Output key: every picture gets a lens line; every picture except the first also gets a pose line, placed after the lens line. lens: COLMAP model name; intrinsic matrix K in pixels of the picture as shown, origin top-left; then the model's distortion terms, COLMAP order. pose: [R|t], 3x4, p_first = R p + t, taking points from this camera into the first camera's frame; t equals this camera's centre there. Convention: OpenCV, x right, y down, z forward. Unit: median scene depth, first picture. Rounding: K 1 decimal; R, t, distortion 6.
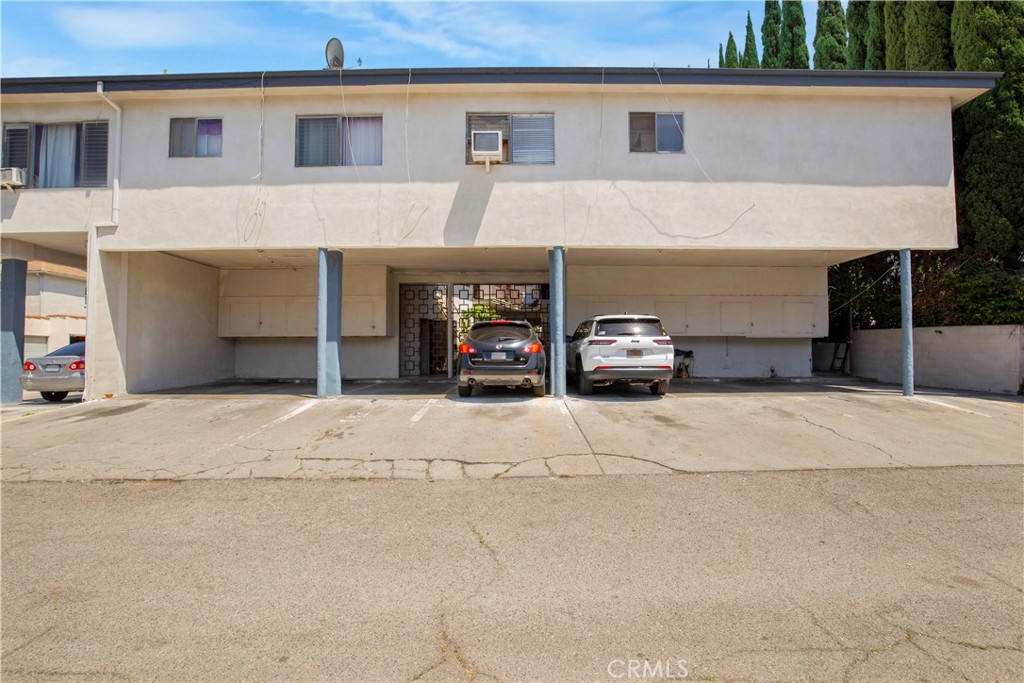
lens RADIAL K [[434.6, 0, 512.0], [0, 434.6, 341.5], [0, 0, 1]] dist [-0.016767, 0.000082]
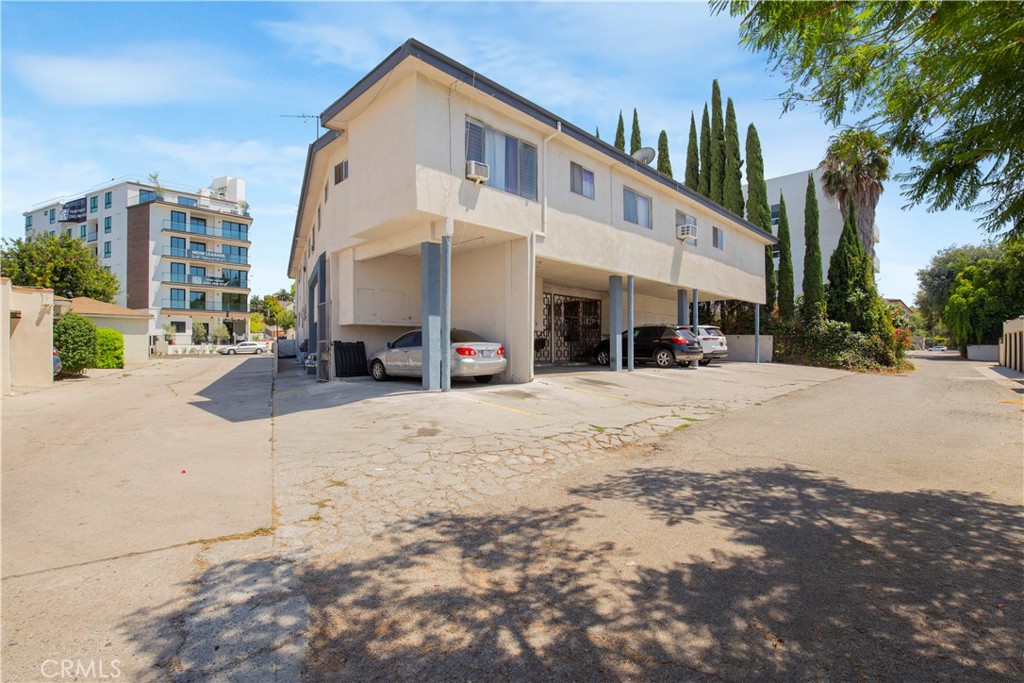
lens RADIAL K [[465.4, 0, 512.0], [0, 465.4, 341.5], [0, 0, 1]] dist [-0.000544, 0.000050]
pose [[0.705924, 0.015158, 0.708125, -1.913079], [-0.020071, 0.999798, -0.001393, 0.033729], [-0.708003, -0.013230, 0.706086, 0.120600]]
